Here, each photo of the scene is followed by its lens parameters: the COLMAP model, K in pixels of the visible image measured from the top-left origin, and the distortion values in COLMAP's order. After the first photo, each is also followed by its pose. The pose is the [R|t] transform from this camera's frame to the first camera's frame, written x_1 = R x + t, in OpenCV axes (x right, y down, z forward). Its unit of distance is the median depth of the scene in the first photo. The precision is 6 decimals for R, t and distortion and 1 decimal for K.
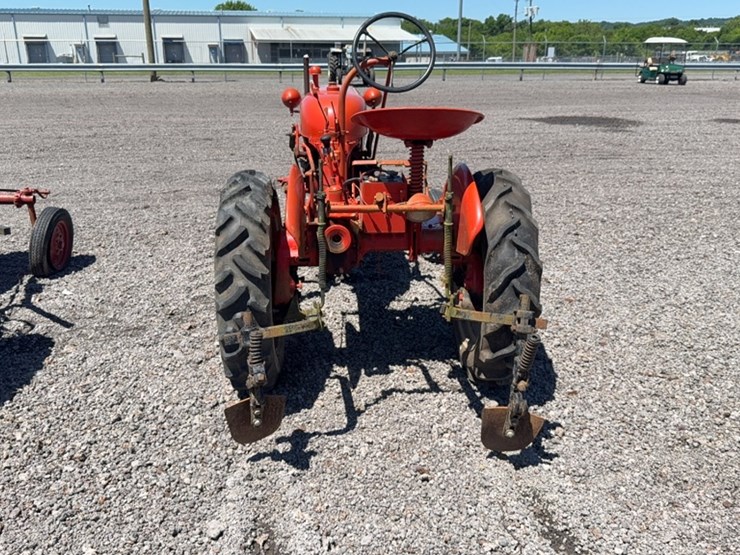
lens RADIAL K [[697.4, 0, 372.8], [0, 697.4, 274.8], [0, 0, 1]] dist [-0.007364, 0.000000]
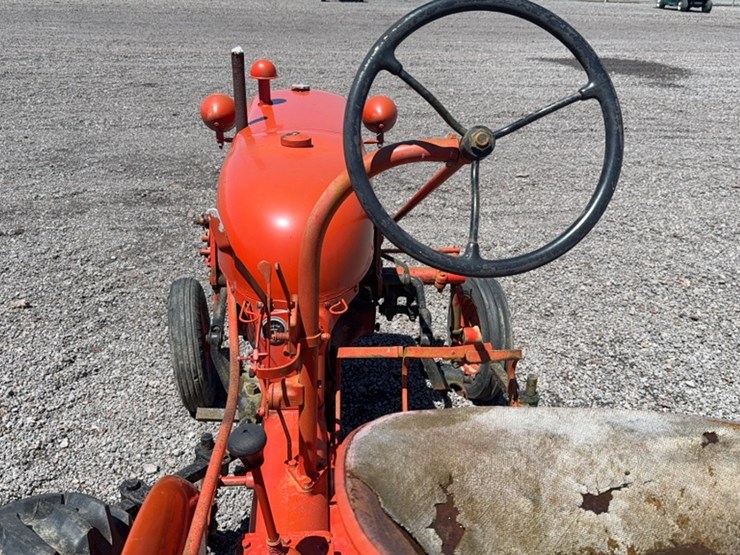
lens RADIAL K [[697.4, 0, 371.3], [0, 697.4, 275.8], [0, 0, 1]] dist [-0.007364, 0.000000]
pose [[0.999425, 0.018865, 0.028173, -0.006698], [-0.022143, 0.992406, 0.120998, -0.078466], [-0.025677, -0.121553, 0.992253, 0.186580]]
